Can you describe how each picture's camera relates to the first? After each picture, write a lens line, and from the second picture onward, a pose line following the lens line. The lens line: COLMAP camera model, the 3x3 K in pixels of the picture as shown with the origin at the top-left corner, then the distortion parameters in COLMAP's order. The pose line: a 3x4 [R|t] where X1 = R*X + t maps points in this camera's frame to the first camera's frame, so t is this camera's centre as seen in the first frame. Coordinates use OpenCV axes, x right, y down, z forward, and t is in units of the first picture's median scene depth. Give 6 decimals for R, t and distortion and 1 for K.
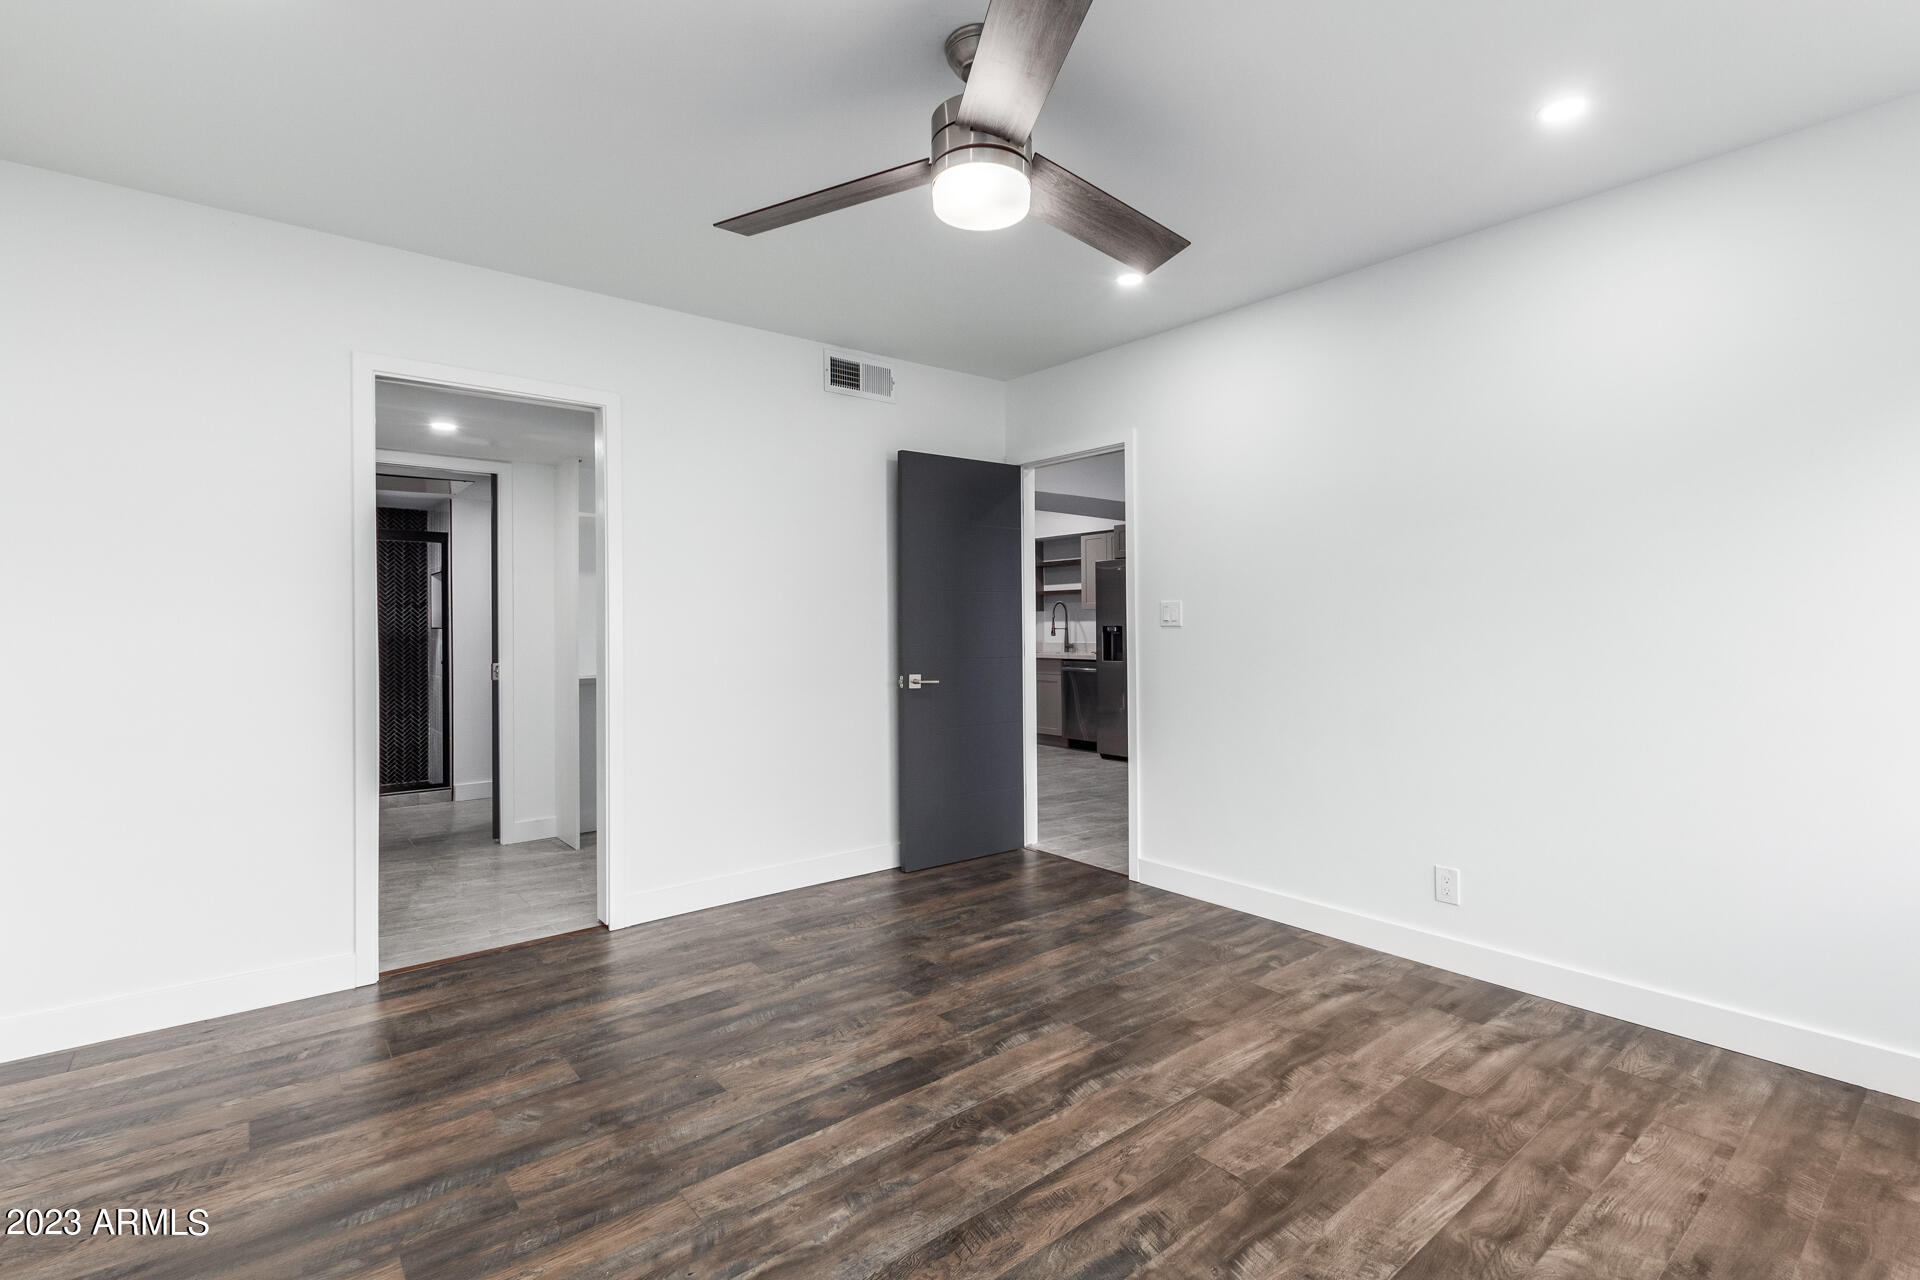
lens RADIAL K [[884.8, 0, 971.8], [0, 884.8, 635.9], [0, 0, 1]] dist [0.000812, -0.000741]
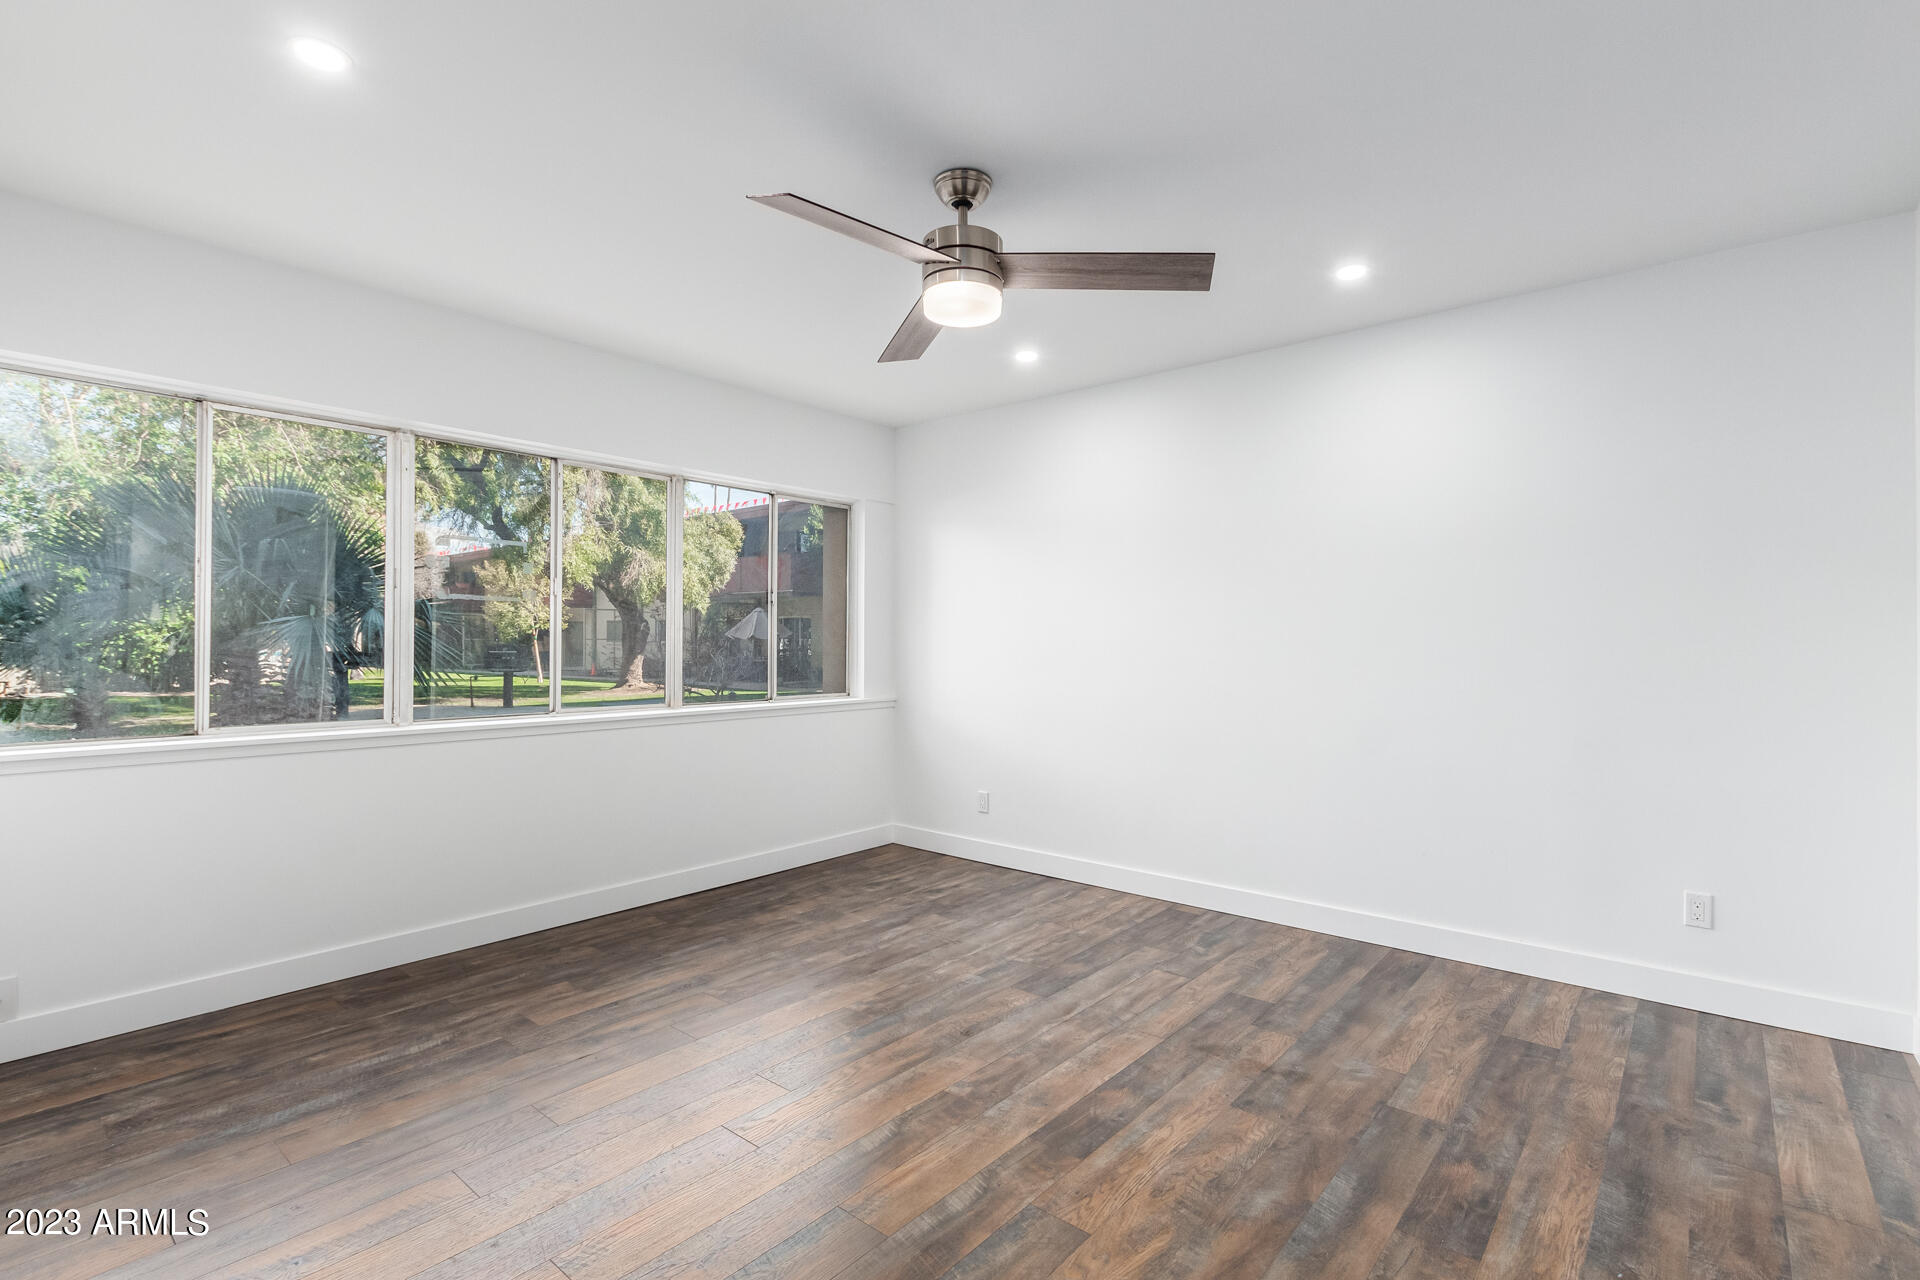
lens RADIAL K [[884.8, 0, 971.8], [0, 884.8, 635.9], [0, 0, 1]] dist [0.000812, -0.000741]
pose [[-0.982042, 0.002223, -0.188649, 0.201336], [0.001148, 0.999982, 0.005806, -0.031473], [0.188659, 0.005485, -0.982027, 1.900587]]
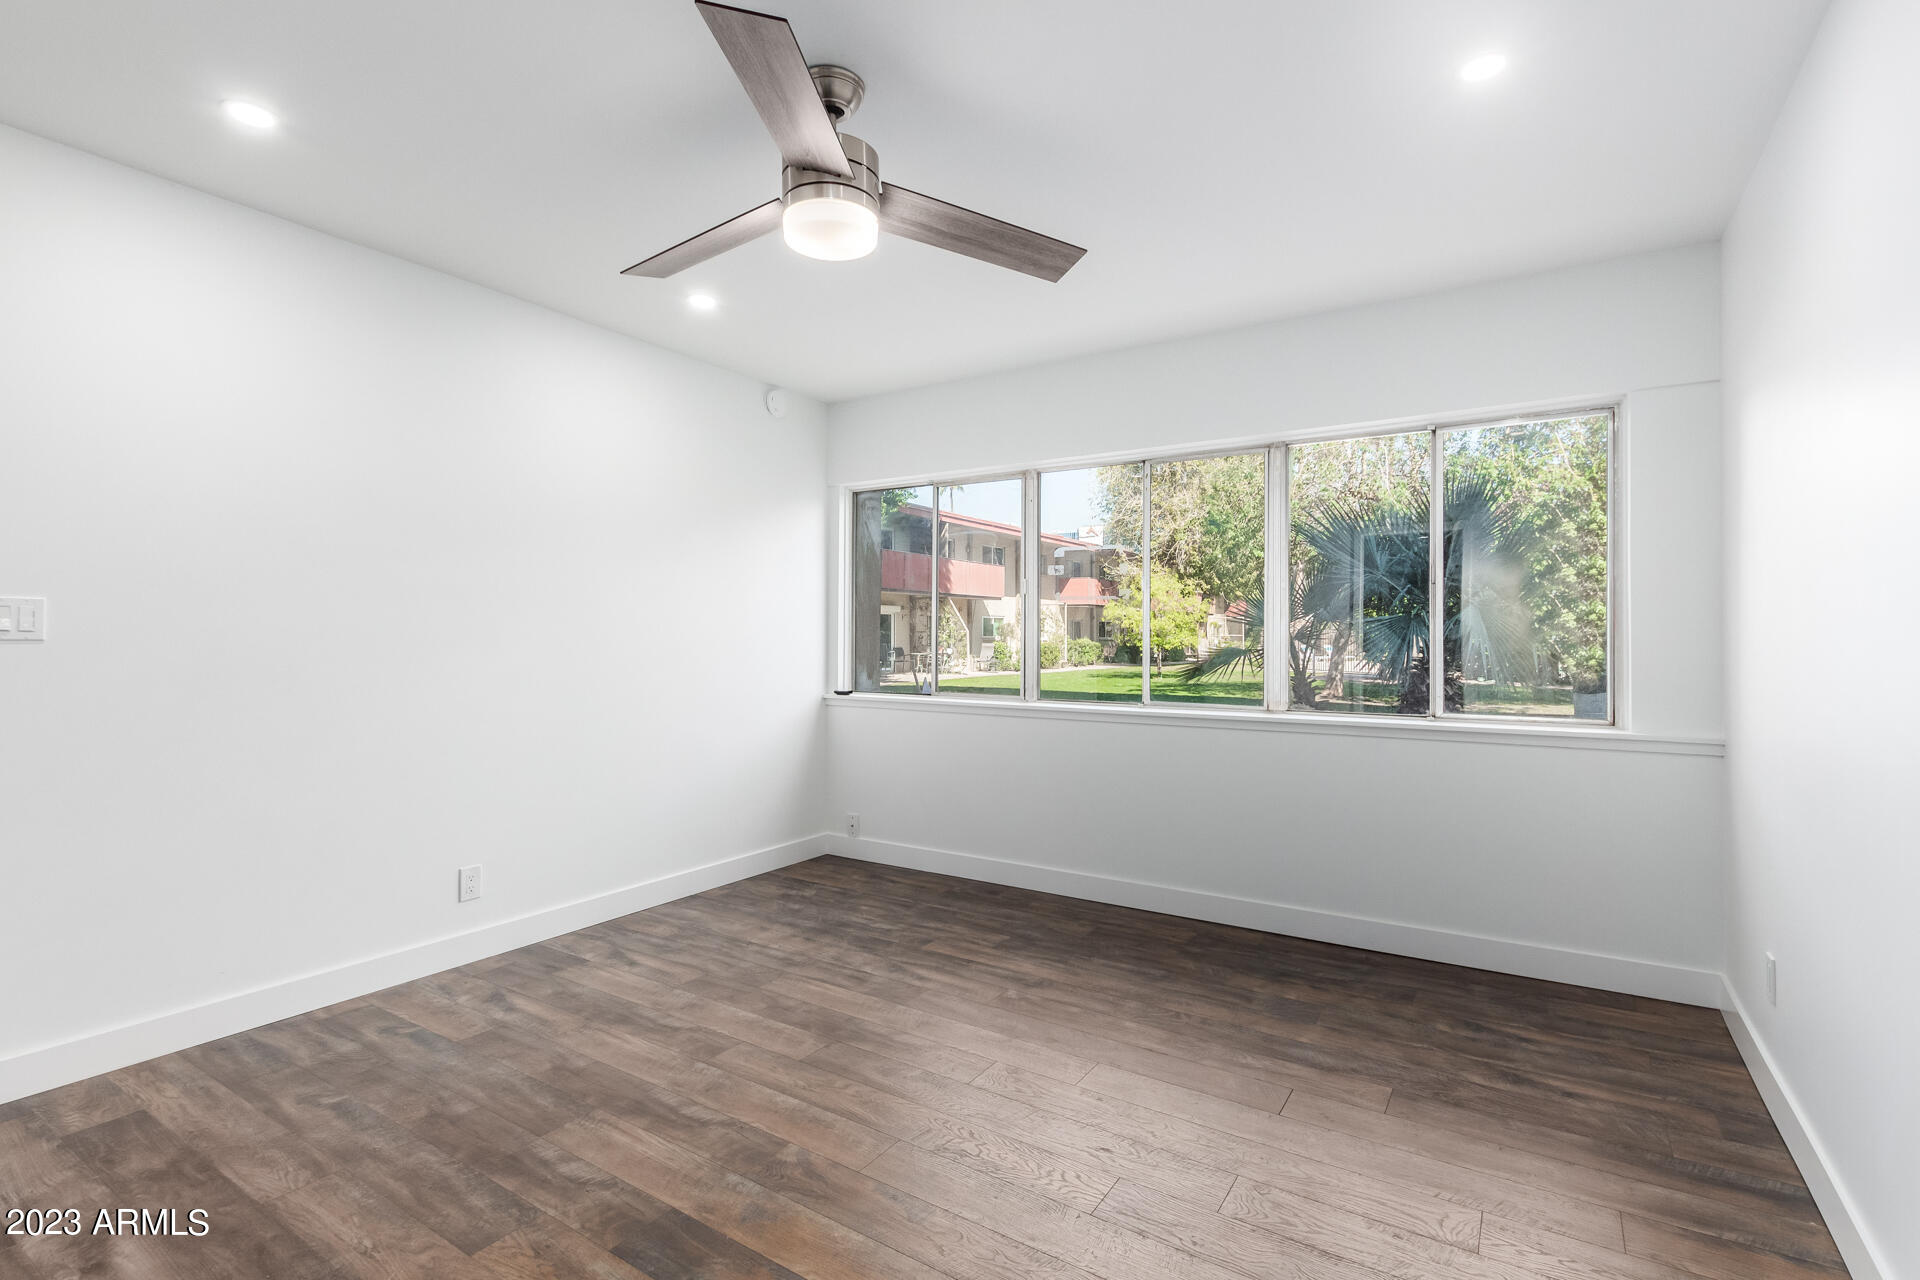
lens RADIAL K [[884.8, 0, 971.8], [0, 884.8, 635.9], [0, 0, 1]] dist [0.000812, -0.000741]
pose [[-0.313929, 0.005177, 0.949432, -0.877073], [0.008447, 0.999961, -0.002659, -0.011461], [-0.949409, 0.007184, -0.313961, 0.992867]]
